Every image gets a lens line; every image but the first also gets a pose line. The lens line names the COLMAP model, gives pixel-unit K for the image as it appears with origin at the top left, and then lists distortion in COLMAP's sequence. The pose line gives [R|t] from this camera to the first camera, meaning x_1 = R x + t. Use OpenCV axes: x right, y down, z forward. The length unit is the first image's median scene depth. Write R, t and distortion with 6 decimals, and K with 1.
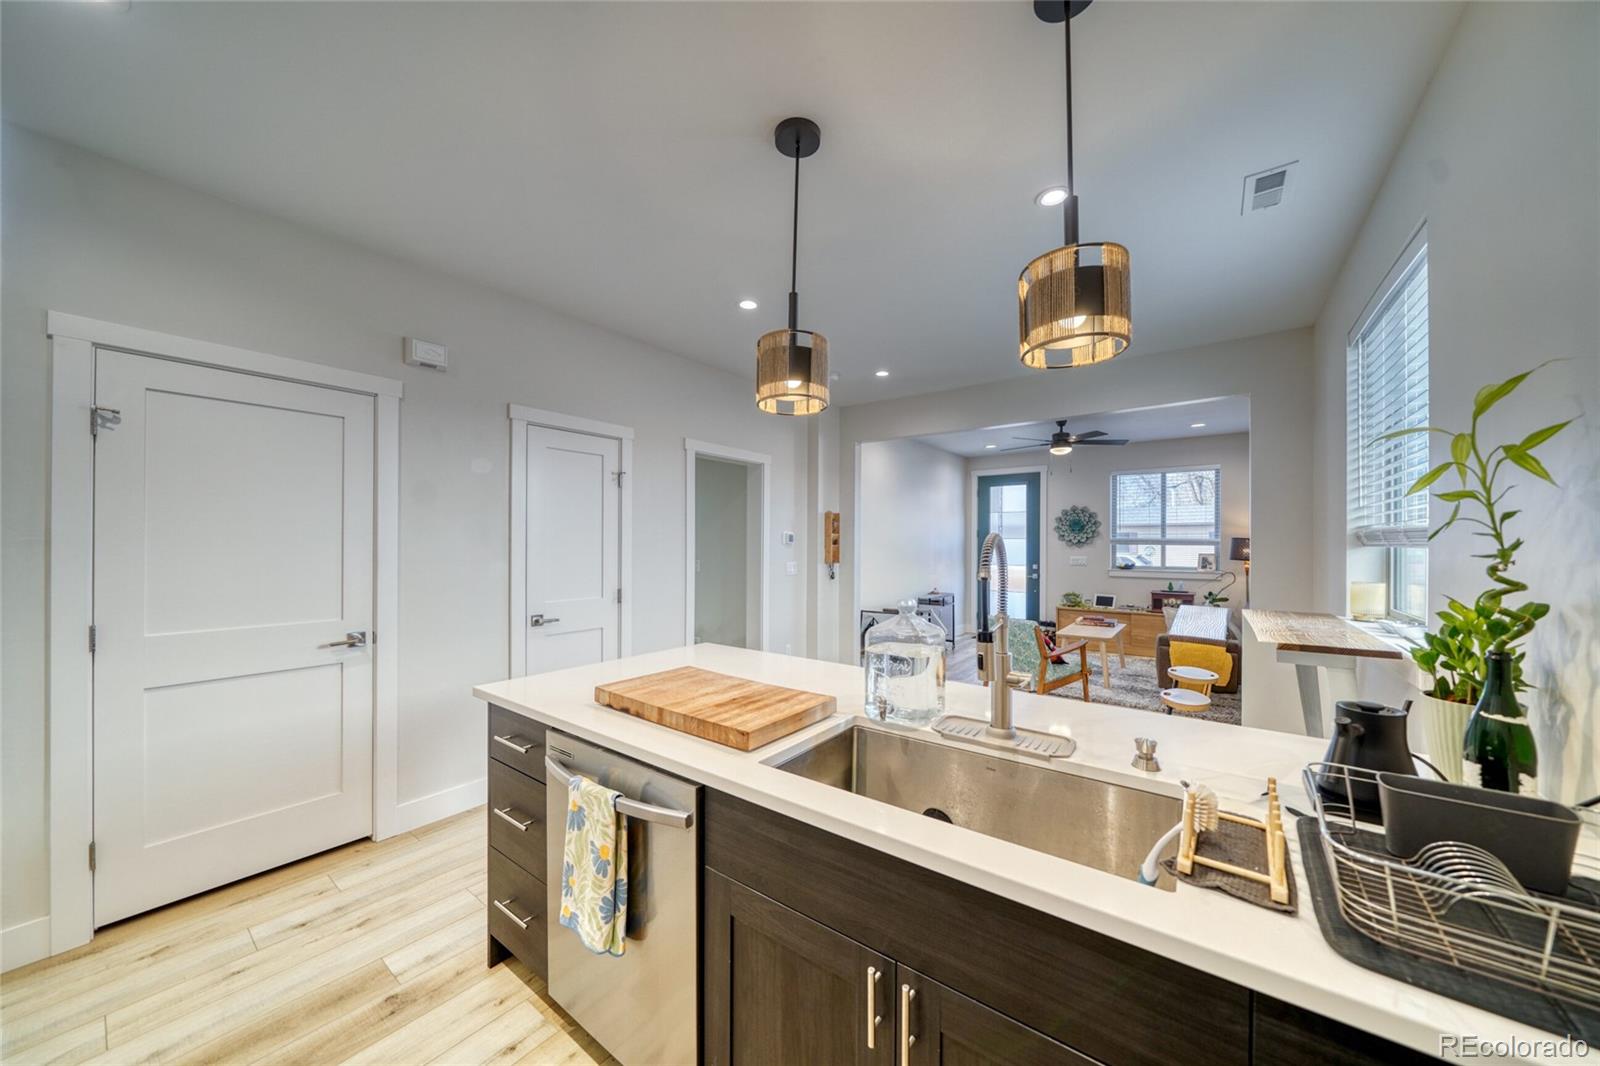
lens RADIAL K [[556.7, 0, 795.2], [0, 556.7, 540.0], [0, 0, 1]] dist [-0.002401, 0.000023]
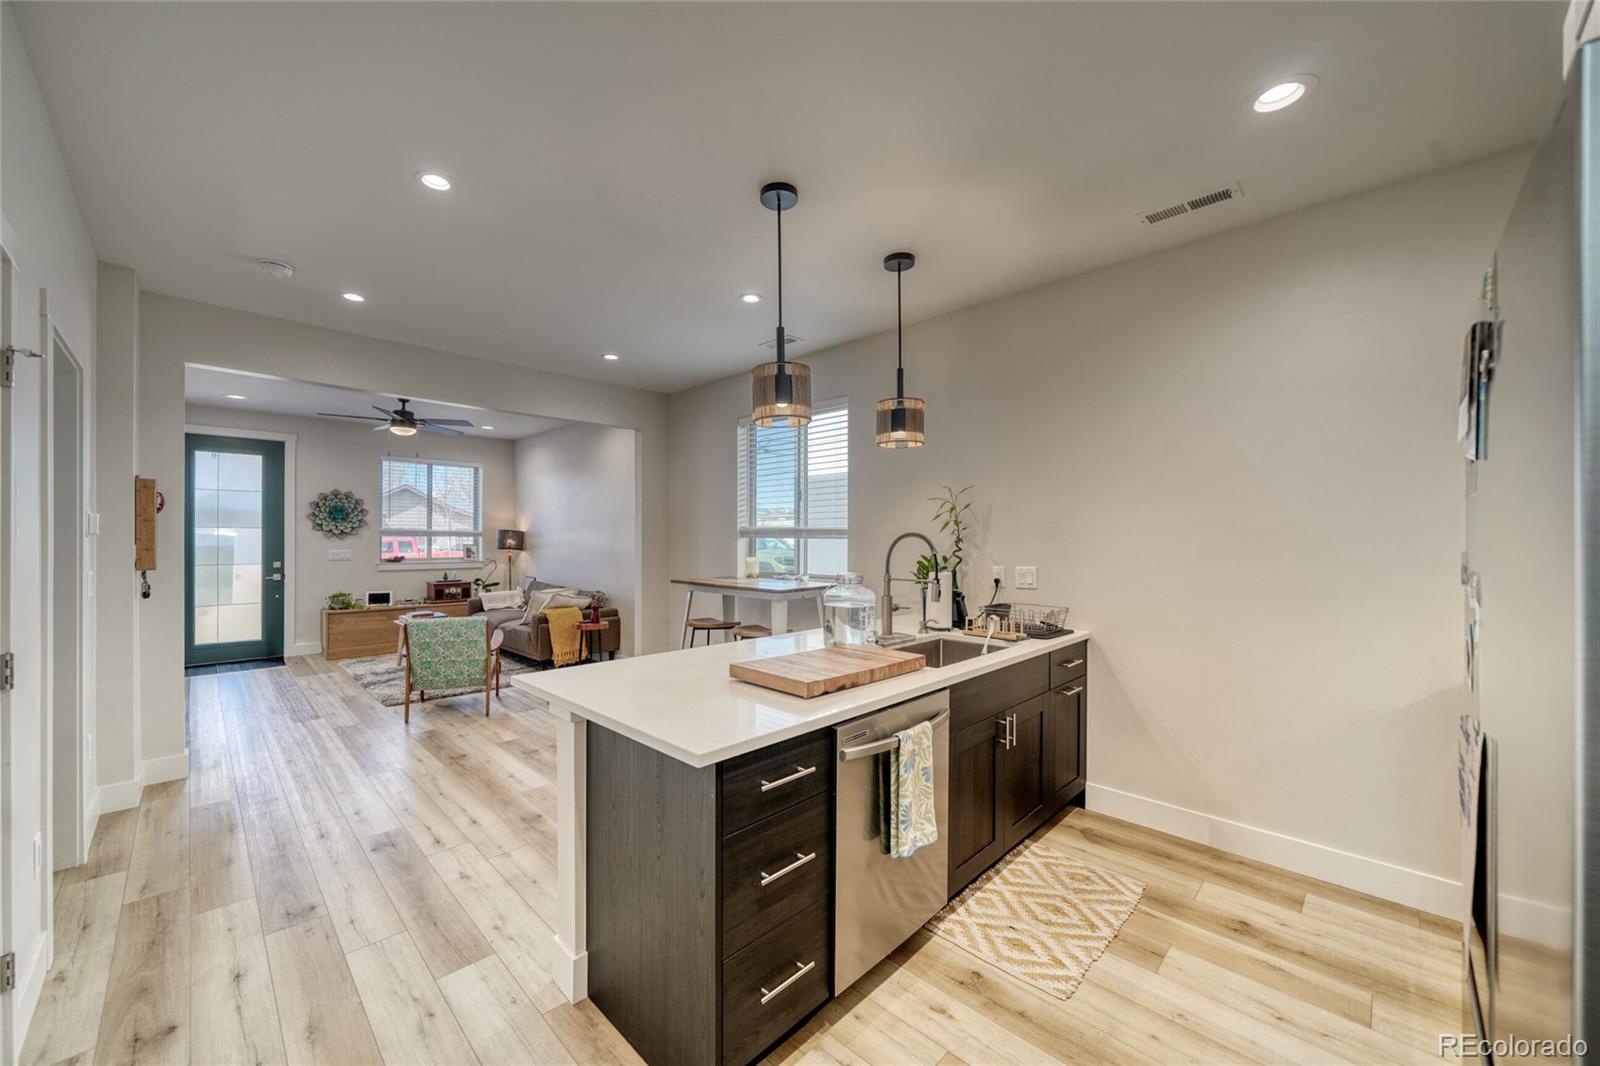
lens RADIAL K [[604.3, 0, 798.3], [0, 604.3, 538.4], [0, 0, 1]] dist [-0.009932, -0.000220]
pose [[0.132377, -0.005330, 0.991185, -0.324442], [-0.008381, 0.999944, 0.006496, 0.000480], [-0.991164, -0.009168, 0.132324, 0.200644]]
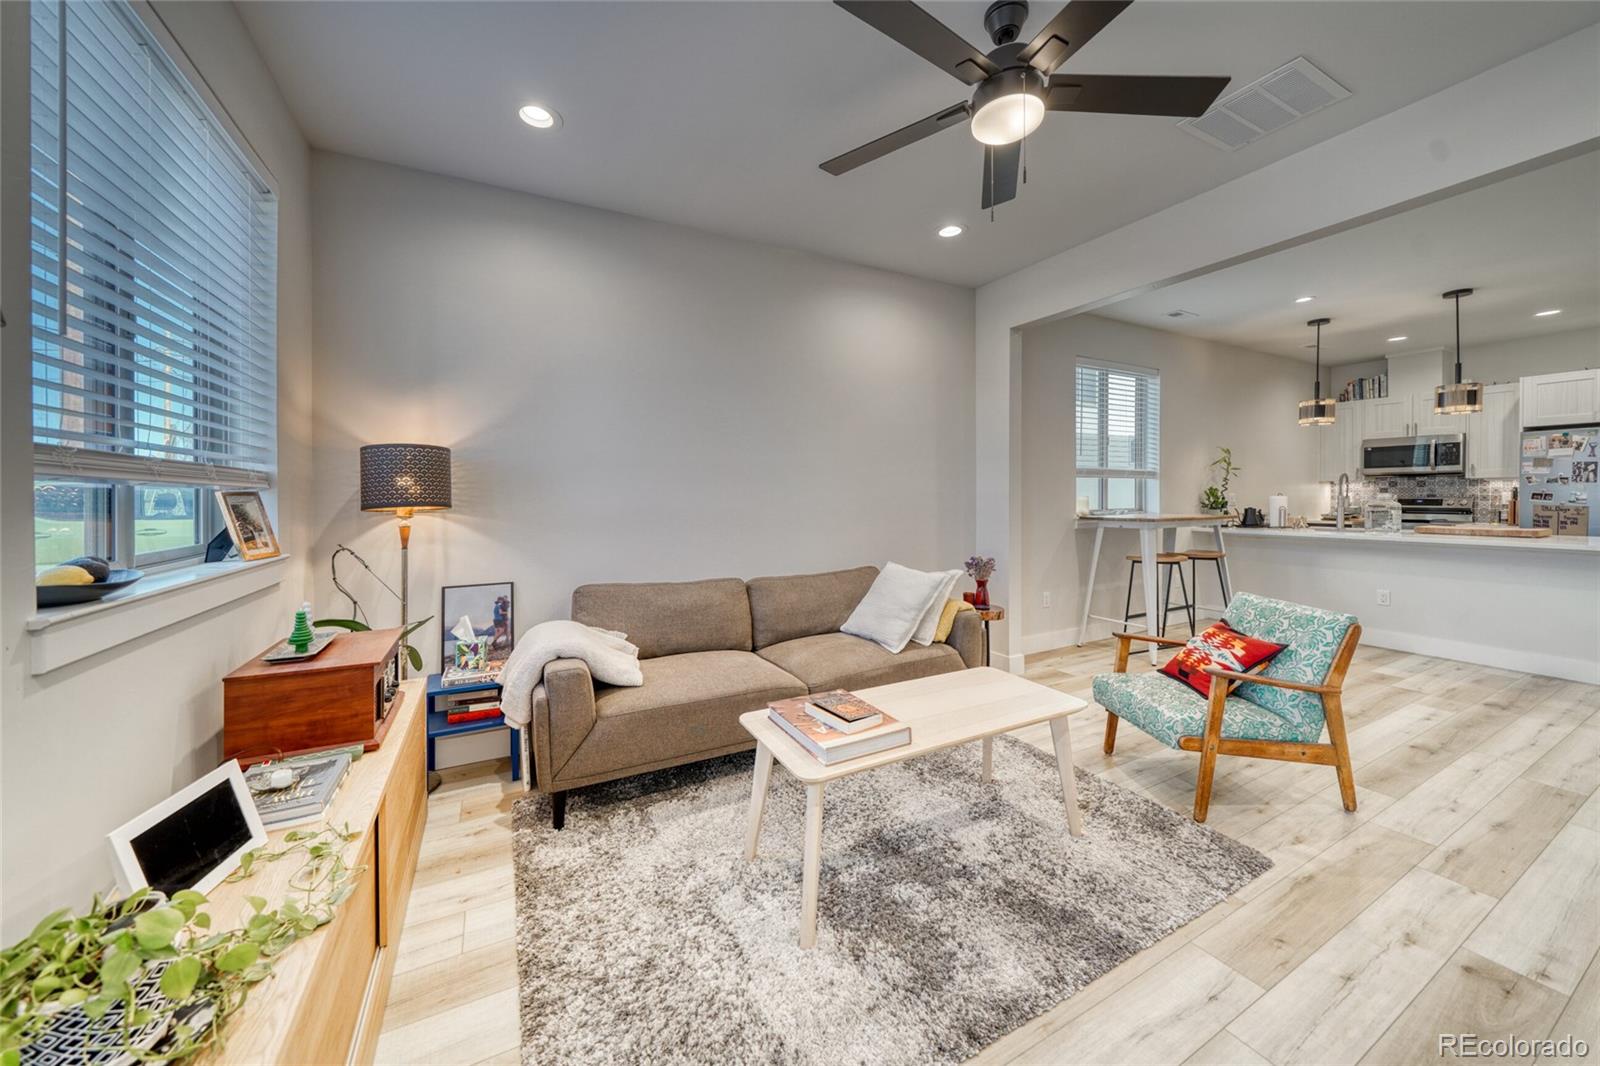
lens RADIAL K [[556.7, 0, 804.8], [0, 556.7, 492.3], [0, 0, 1]] dist [-0.002401, 0.000023]
pose [[-0.903002, -0.000350, 0.429635, 0.366522], [-0.002073, 0.999992, -0.003542, 0.024663], [-0.429630, -0.004089, -0.902996, 1.074472]]
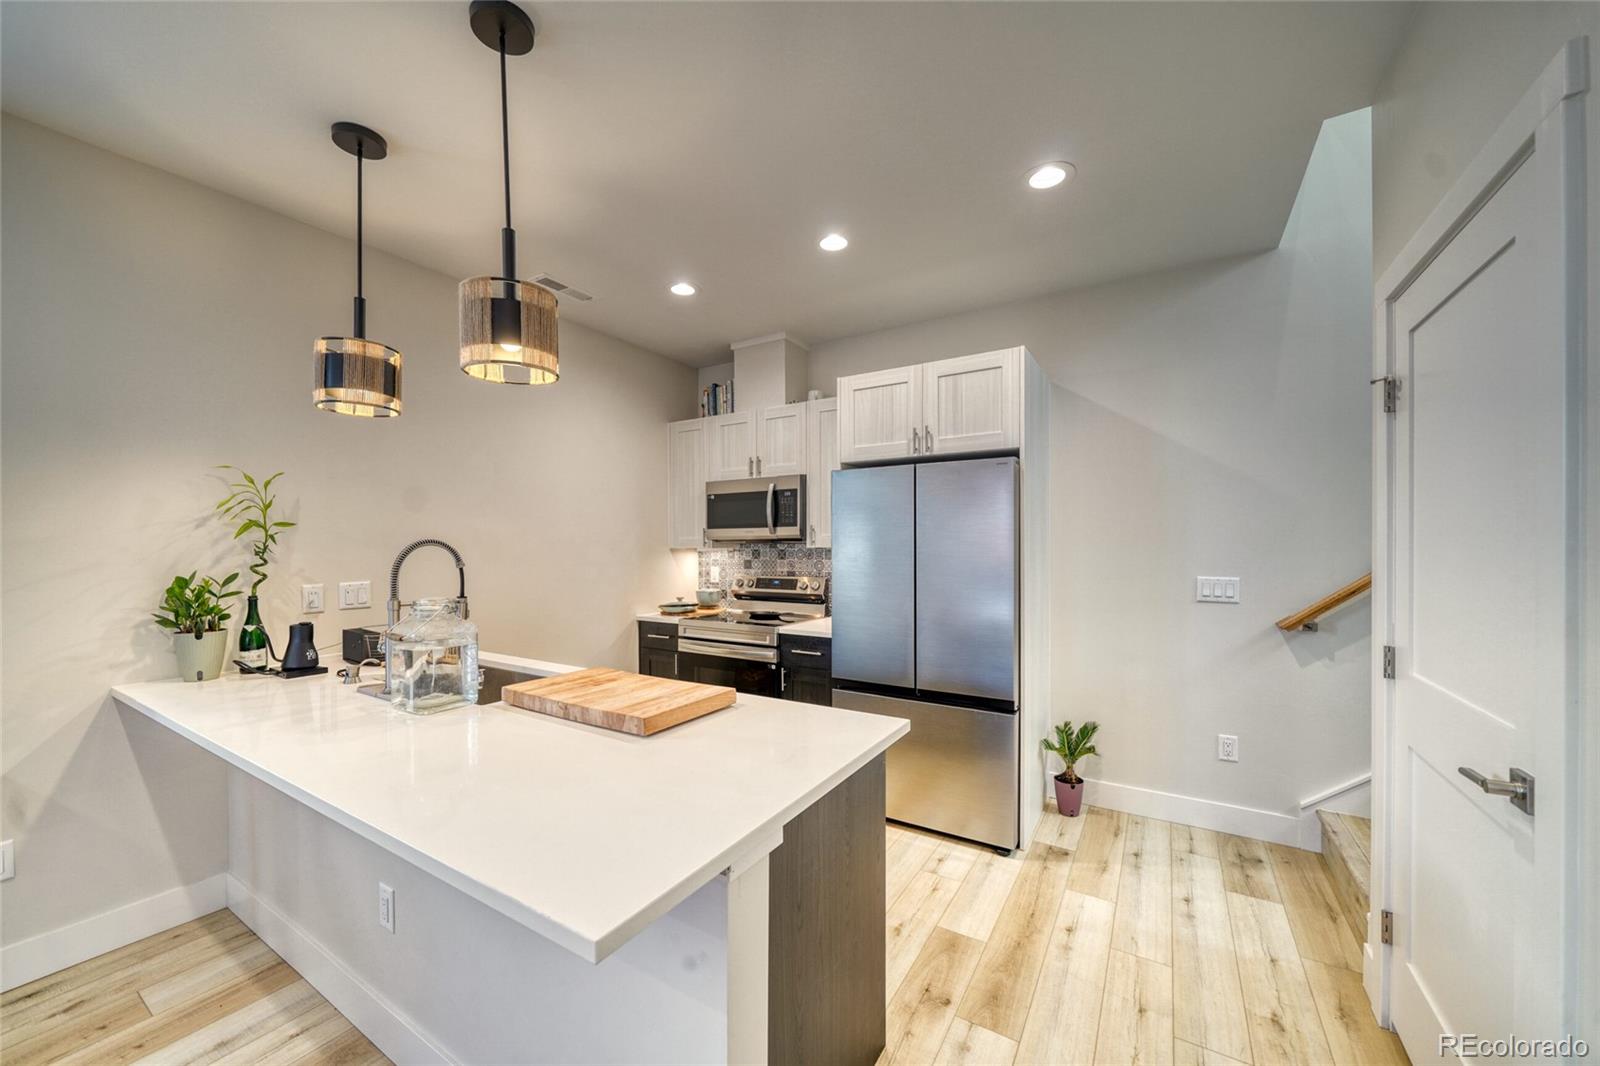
lens RADIAL K [[570.3, 0, 801.9], [0, 570.3, 548.5], [0, 0, 1]] dist [-0.005002, 0.000412]
pose [[-0.996429, -0.003110, -0.084378, -0.070082], [-0.002861, 0.999991, -0.003072, 0.003424], [0.084386, -0.002820, -0.996429, 0.491446]]
